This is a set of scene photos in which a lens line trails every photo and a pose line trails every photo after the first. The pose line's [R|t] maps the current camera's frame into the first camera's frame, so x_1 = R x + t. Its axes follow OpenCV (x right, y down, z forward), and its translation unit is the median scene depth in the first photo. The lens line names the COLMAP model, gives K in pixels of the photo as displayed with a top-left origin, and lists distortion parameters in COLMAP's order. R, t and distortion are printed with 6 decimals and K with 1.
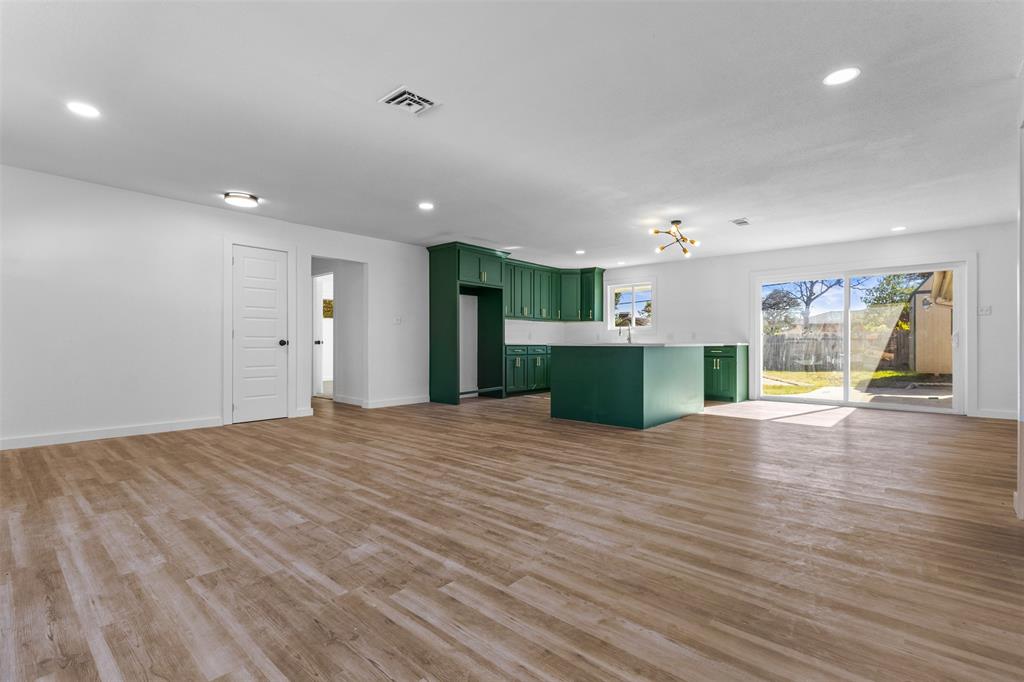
lens RADIAL K [[479.9, 0, 513.6], [0, 479.9, 344.1], [0, 0, 1]] dist [0.003178, 0.000660]
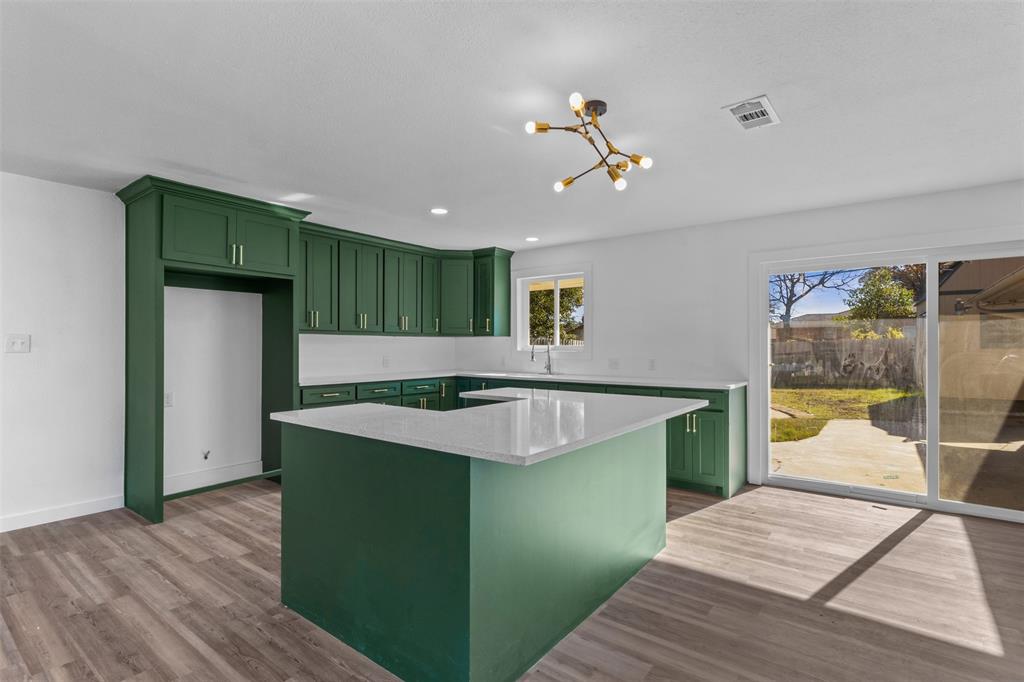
lens RADIAL K [[500.1, 0, 513.4], [0, 500.1, 341.3], [0, 0, 1]] dist [0.003940, 0.000470]
pose [[0.997764, -0.001042, 0.066828, 0.154850], [0.001707, 0.999950, -0.009887, -0.036127], [-0.066814, 0.009979, 0.997716, 0.376068]]
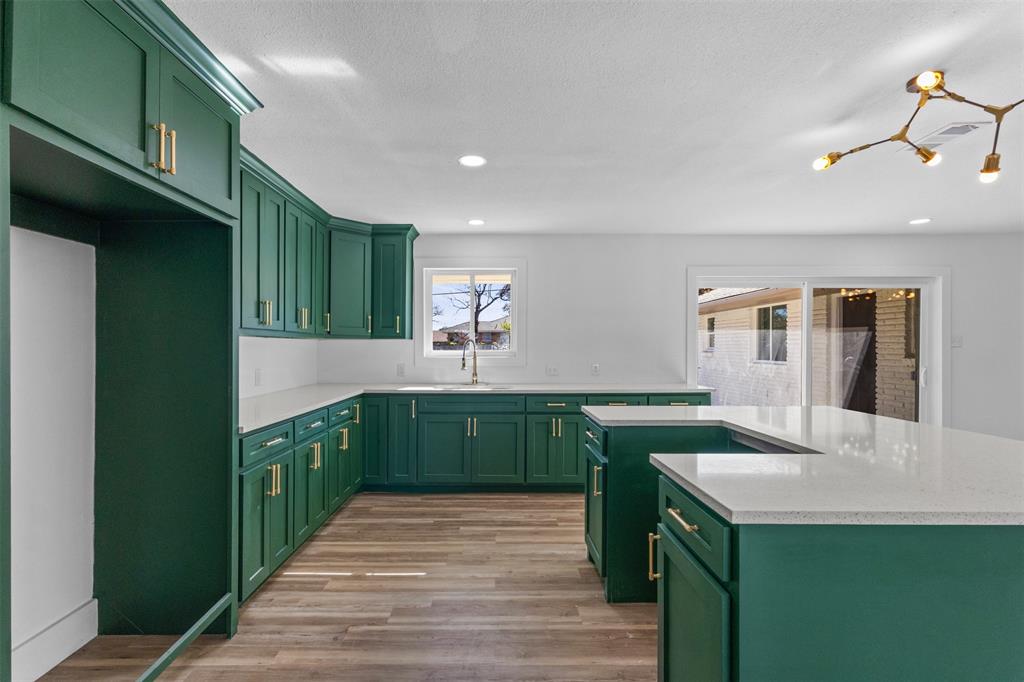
lens RADIAL K [[479.9, 0, 503.5], [0, 479.9, 345.4], [0, 0, 1]] dist [0.003178, 0.000660]
pose [[0.747116, -0.000269, 0.664694, -0.075193], [0.004204, 0.999982, -0.004321, -0.040487], [-0.664681, 0.006023, 0.747103, 0.598912]]
